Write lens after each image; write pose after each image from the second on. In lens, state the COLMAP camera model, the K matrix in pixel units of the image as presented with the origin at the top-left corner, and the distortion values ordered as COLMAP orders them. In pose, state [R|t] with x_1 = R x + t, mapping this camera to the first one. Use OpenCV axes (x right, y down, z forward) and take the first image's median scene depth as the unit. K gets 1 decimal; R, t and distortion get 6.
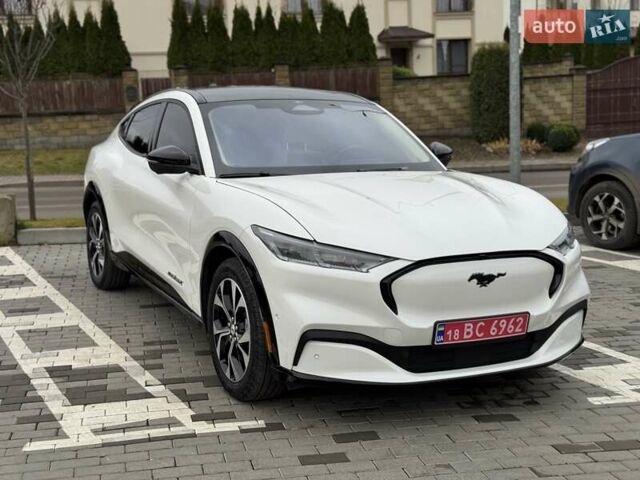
lens RADIAL K [[897.8, 0, 314.6], [0, 897.8, 238.4], [0, 0, 1]] dist [0.122290, 0.000000]
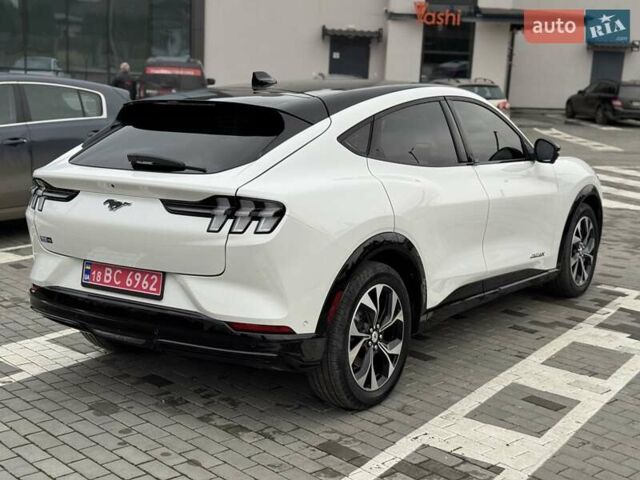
lens RADIAL K [[897.8, 0, 318.5], [0, 897.8, 242.4], [0, 0, 1]] dist [0.122290, 0.000000]
pose [[-0.490552, -0.153176, 0.857844, -1.179916], [0.118592, 0.963536, 0.239864, -0.329010], [-0.863305, 0.219400, -0.454499, 2.083868]]
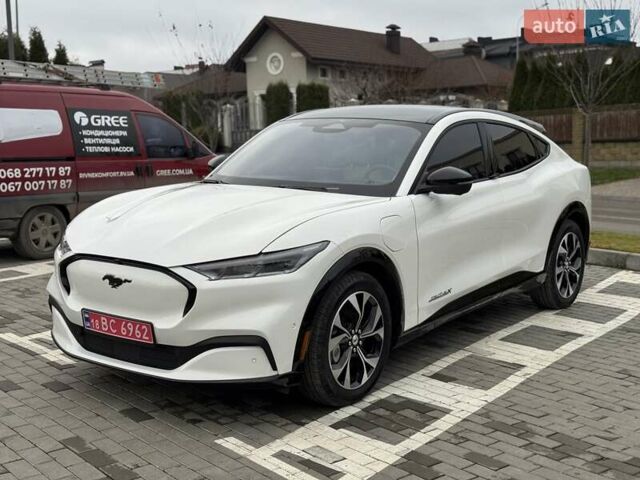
lens RADIAL K [[897.8, 0, 315.7], [0, 897.8, 242.8], [0, 0, 1]] dist [0.122290, 0.000000]
pose [[0.460433, 0.128617, -0.878327, 1.167581], [-0.137603, 0.987829, 0.072518, -0.106583], [0.876964, 0.087470, 0.472528, 0.631964]]
